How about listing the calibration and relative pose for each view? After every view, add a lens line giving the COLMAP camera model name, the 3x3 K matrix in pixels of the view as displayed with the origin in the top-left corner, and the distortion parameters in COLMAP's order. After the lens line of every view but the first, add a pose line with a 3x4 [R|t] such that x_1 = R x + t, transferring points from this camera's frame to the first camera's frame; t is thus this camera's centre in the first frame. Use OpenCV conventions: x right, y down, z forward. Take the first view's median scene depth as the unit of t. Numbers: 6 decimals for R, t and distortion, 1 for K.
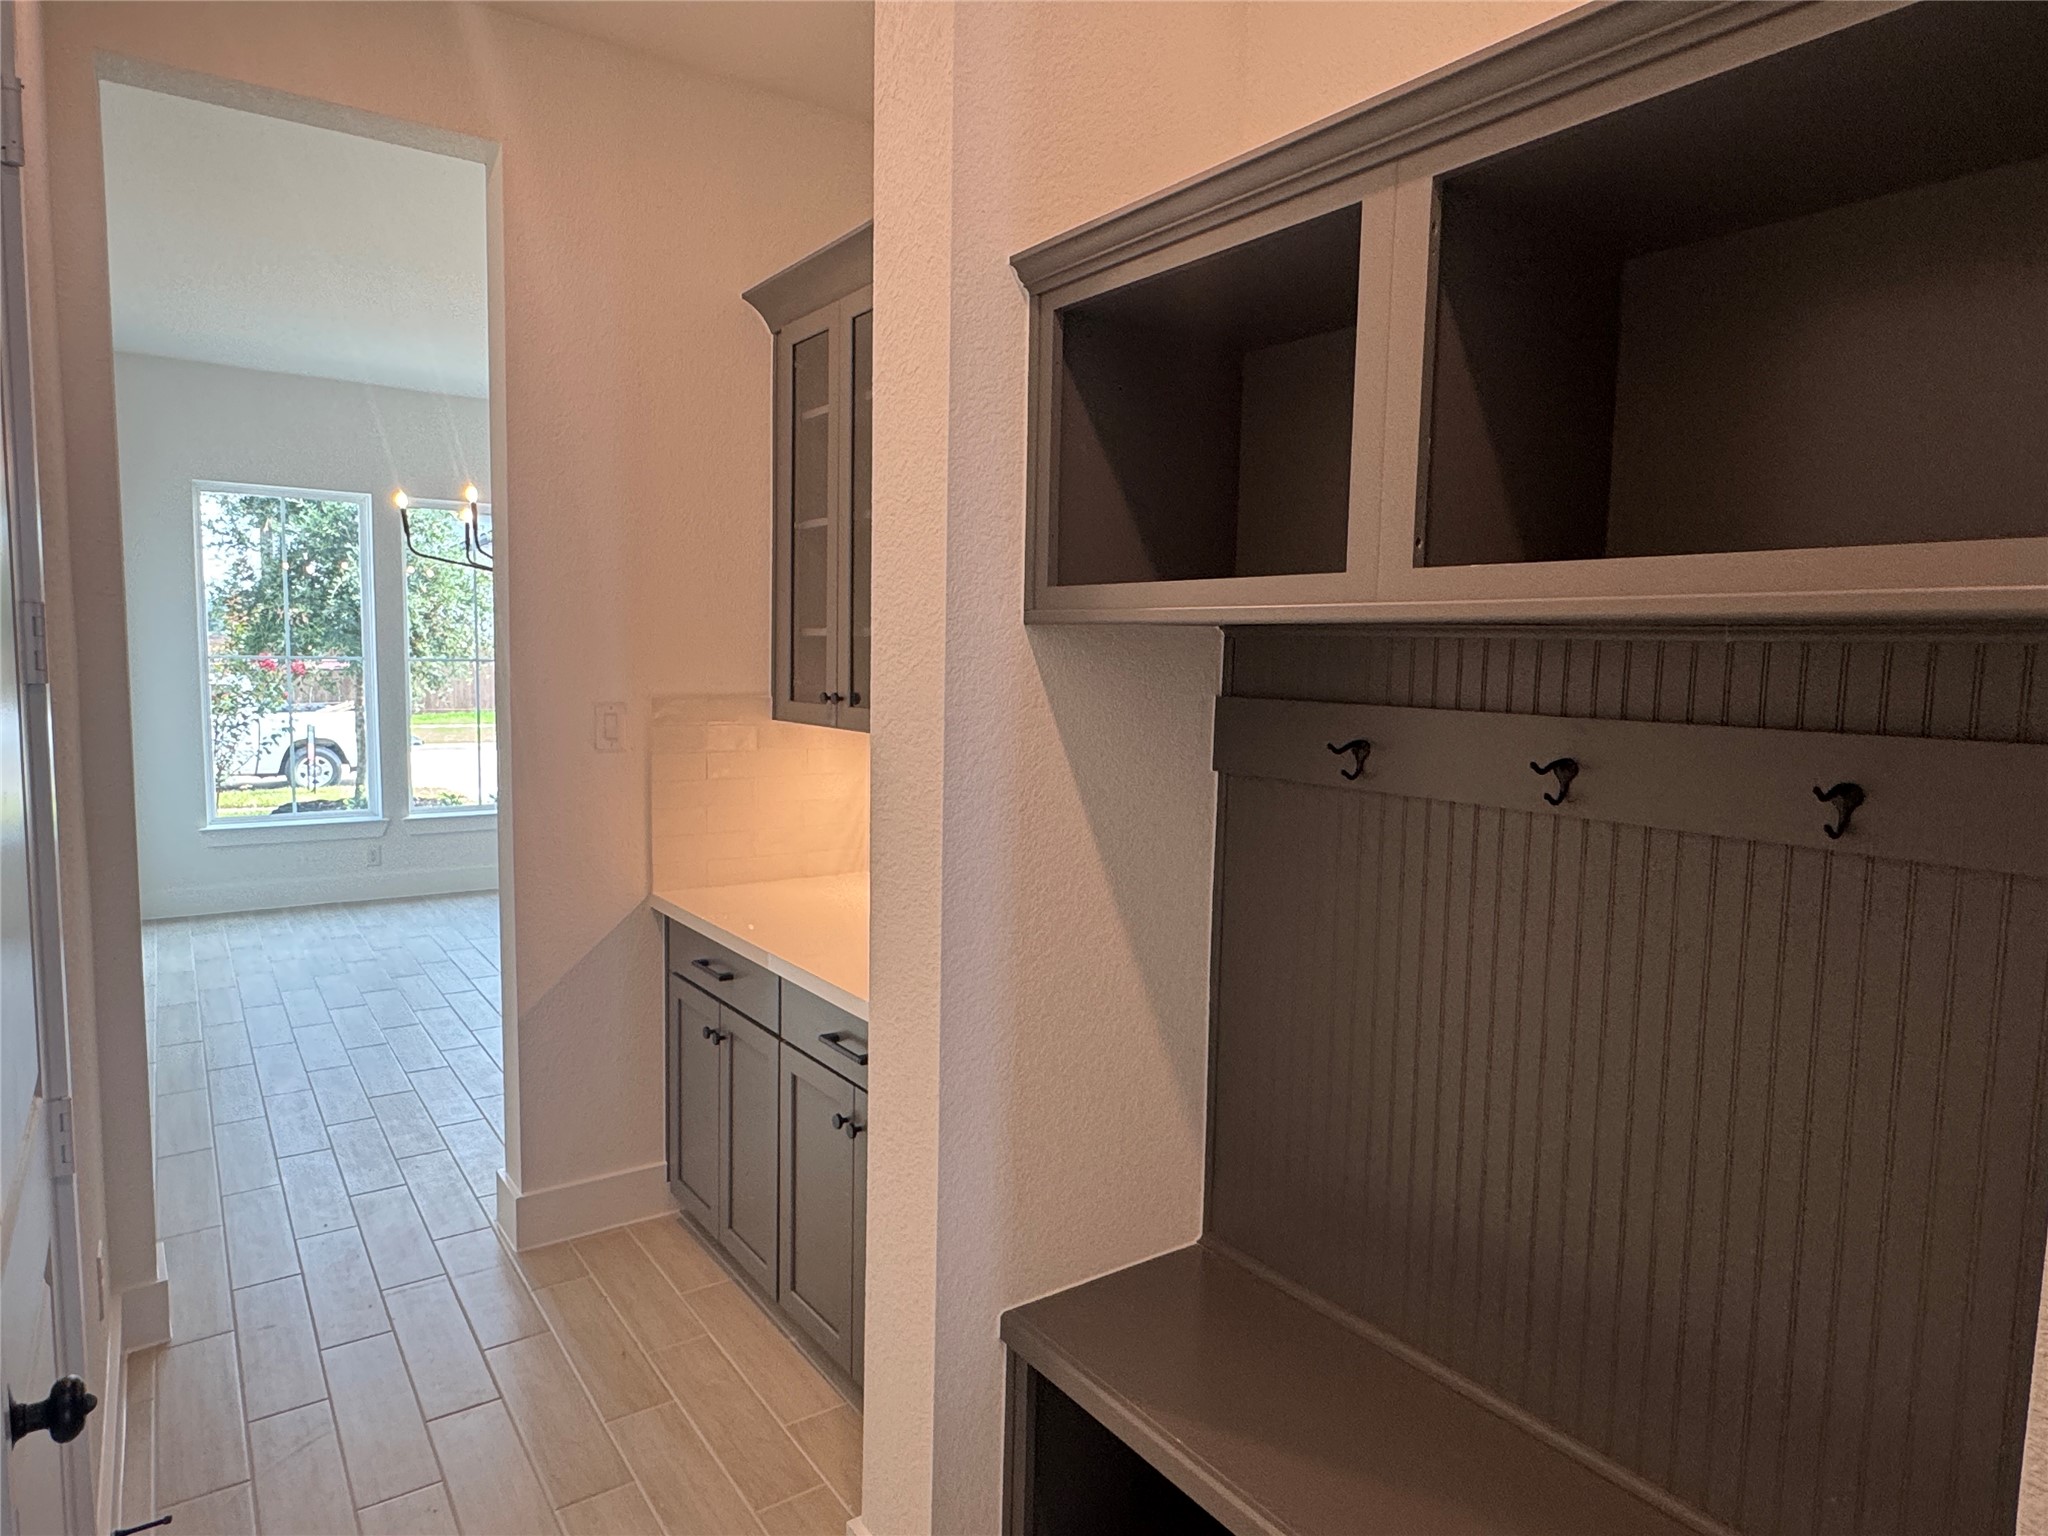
lens RADIAL K [[1199.3, 0, 1024.0], [0, 1199.3, 768.0], [0, 0, 1]] dist [-0.002713, 0.000211]
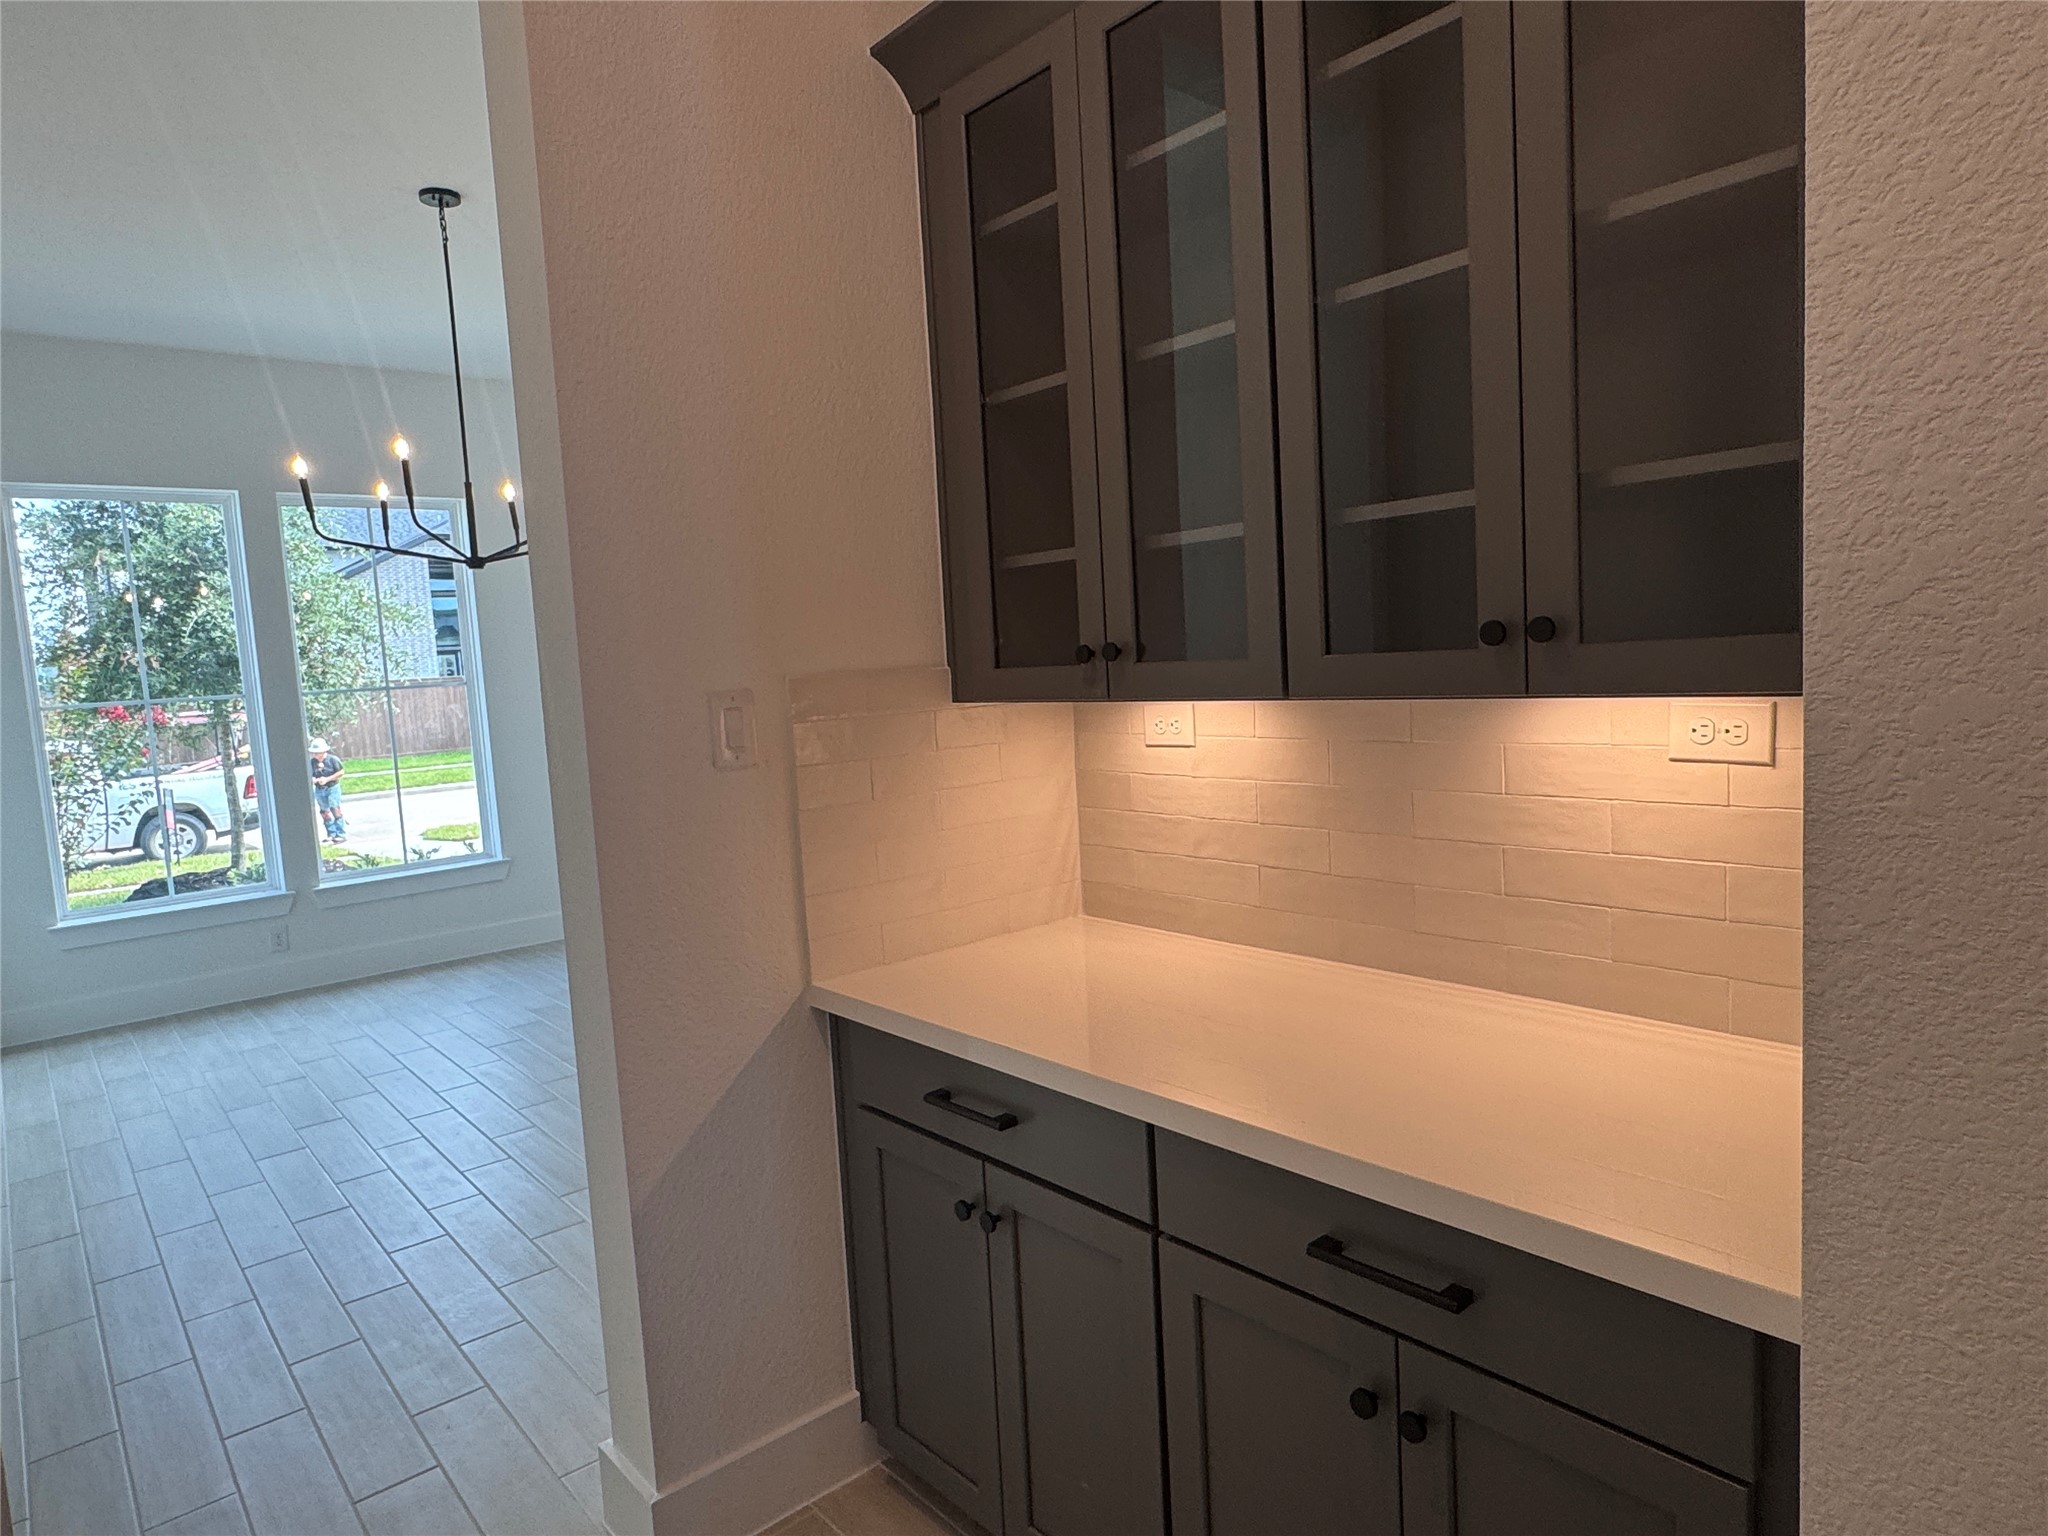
lens RADIAL K [[1211.3, 0, 1024.0], [0, 1211.3, 768.0], [0, 0, 1]] dist [-0.002012, -0.001841]
pose [[0.992933, -0.084924, 0.082894, -0.088197], [0.084950, 0.996380, 0.003215, -0.001210], [-0.082867, 0.003849, 0.996553, 0.126269]]
